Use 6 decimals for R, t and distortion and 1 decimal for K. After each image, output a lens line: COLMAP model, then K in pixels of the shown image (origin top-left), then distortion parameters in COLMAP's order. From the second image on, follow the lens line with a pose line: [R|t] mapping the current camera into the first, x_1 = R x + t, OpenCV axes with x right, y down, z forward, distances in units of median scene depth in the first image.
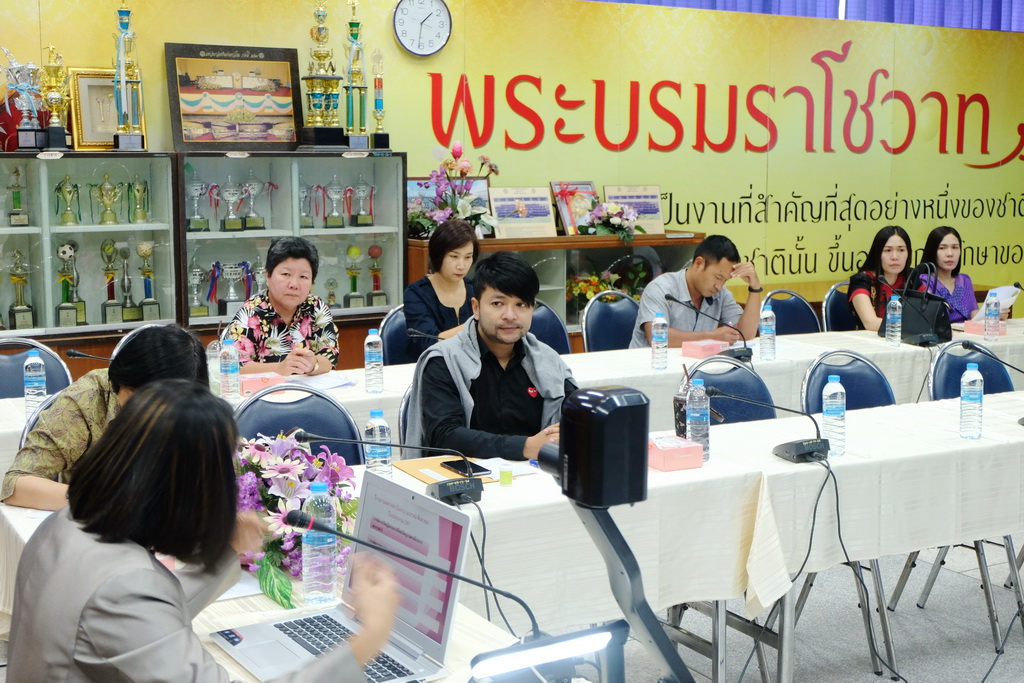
lens RADIAL K [[1438.5, 0, 515.6], [0, 1438.5, 342.6], [0, 0, 1]] dist [0.008860, 0.000000]
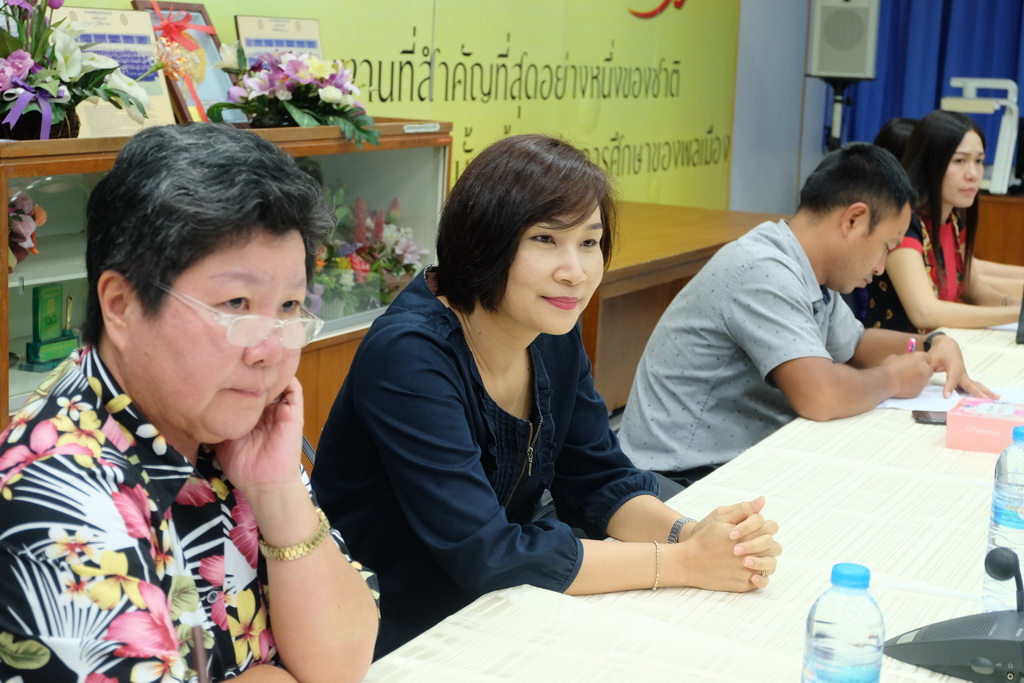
lens RADIAL K [[1789.1, 0, 506.3], [0, 1789.1, 335.3], [0, 0, 1]] dist [-0.040507, 0.000000]
pose [[0.821840, -0.059899, 0.566560, -0.232584], [0.033011, 0.997793, 0.057607, -0.045656], [-0.568761, -0.028641, 0.822004, 0.581817]]
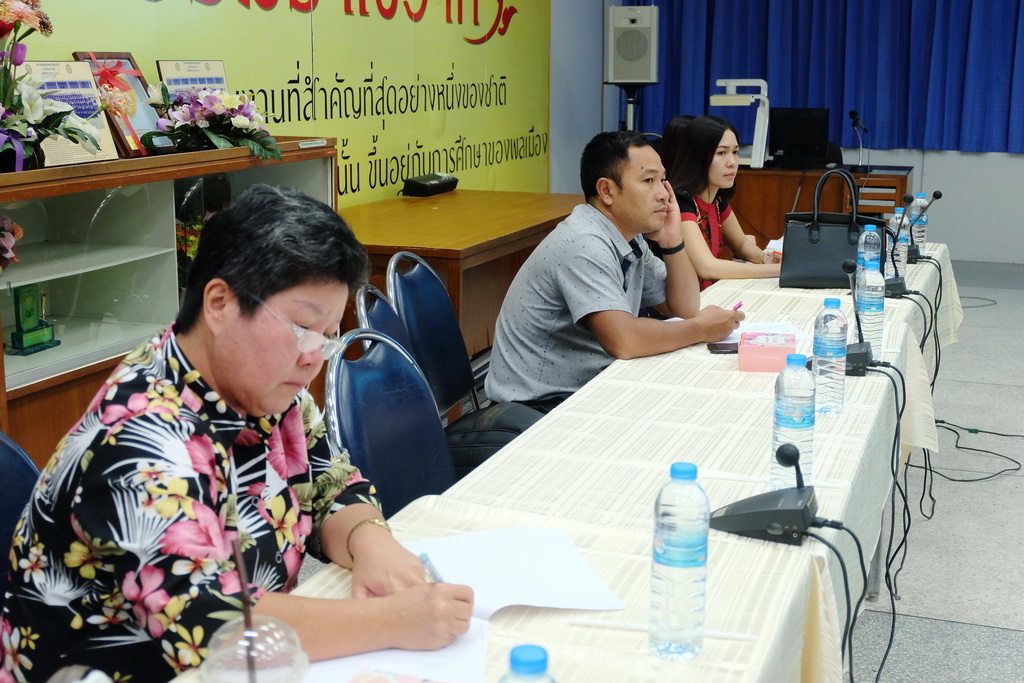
lens RADIAL K [[1438.5, 0, 520.5], [0, 1438.5, 340.6], [0, 0, 1]] dist [0.008860, 0.000000]
pose [[0.753265, -0.128040, 0.645133, -0.254284], [0.085087, 0.991596, 0.097454, -0.051203], [-0.652190, -0.018516, 0.757830, 0.567182]]
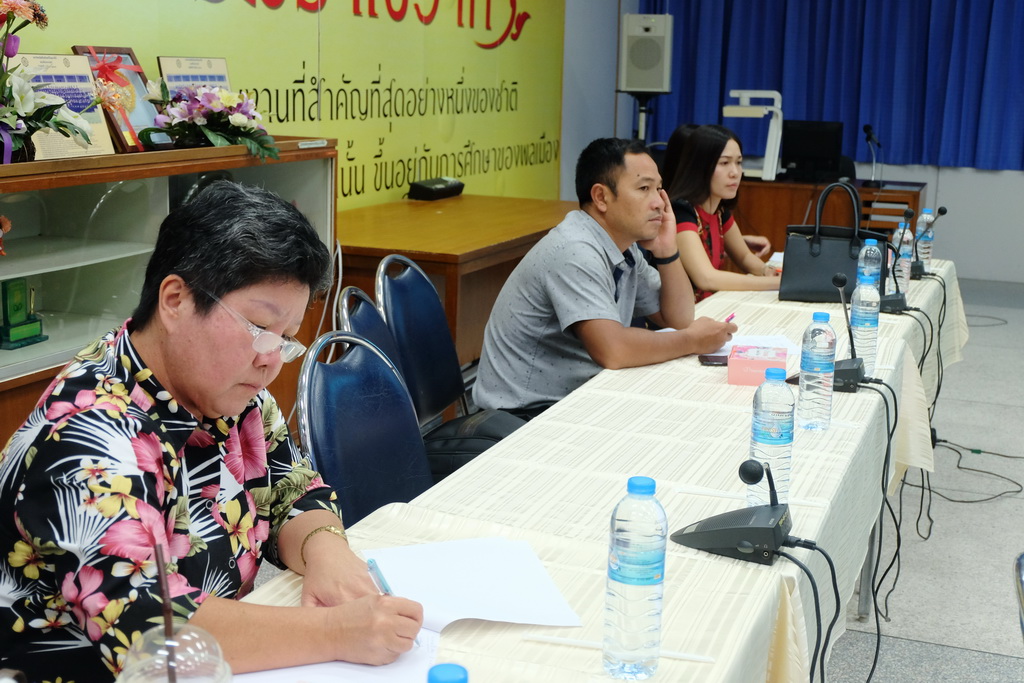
lens RADIAL K [[1438.5, 0, 516.9], [0, 1438.5, 343.5], [0, 0, 1]] dist [0.008860, 0.000000]
pose [[0.765636, -0.106194, 0.634448, -0.241742], [0.060796, 0.993810, 0.092977, -0.049455], [-0.640395, -0.032614, 0.767353, 0.566443]]
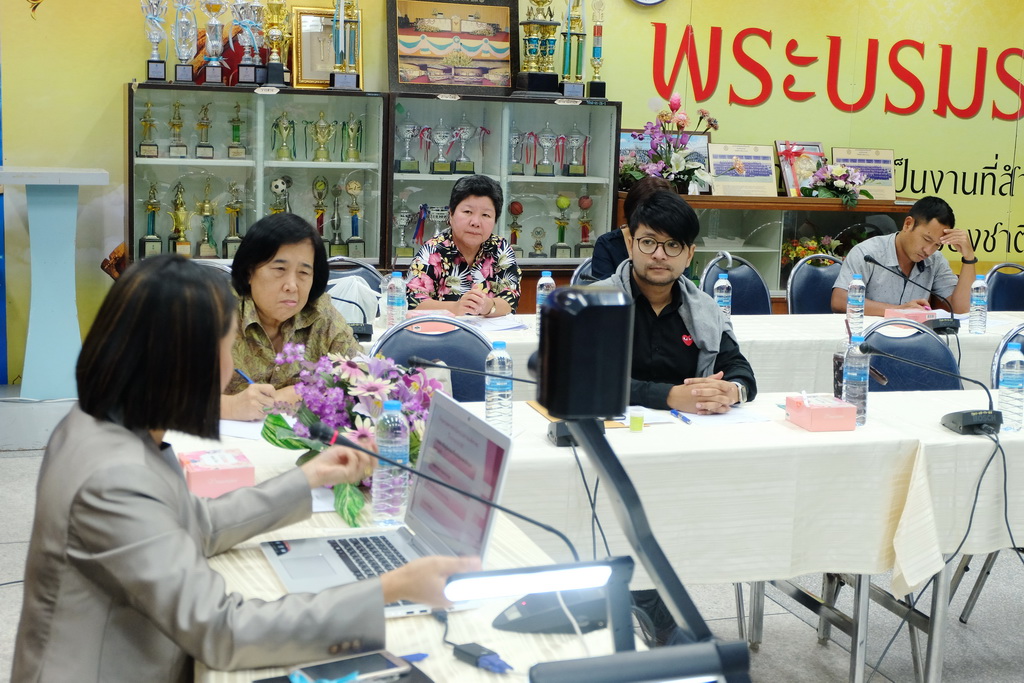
lens RADIAL K [[1430.4, 0, 509.2], [0, 1430.4, 343.0], [0, 0, 1]] dist [-0.016402, 0.000000]
pose [[0.979888, 0.066181, -0.188252, 0.045726], [-0.062475, 0.997719, 0.025558, 0.011690], [0.189514, -0.013283, 0.981788, 0.030676]]
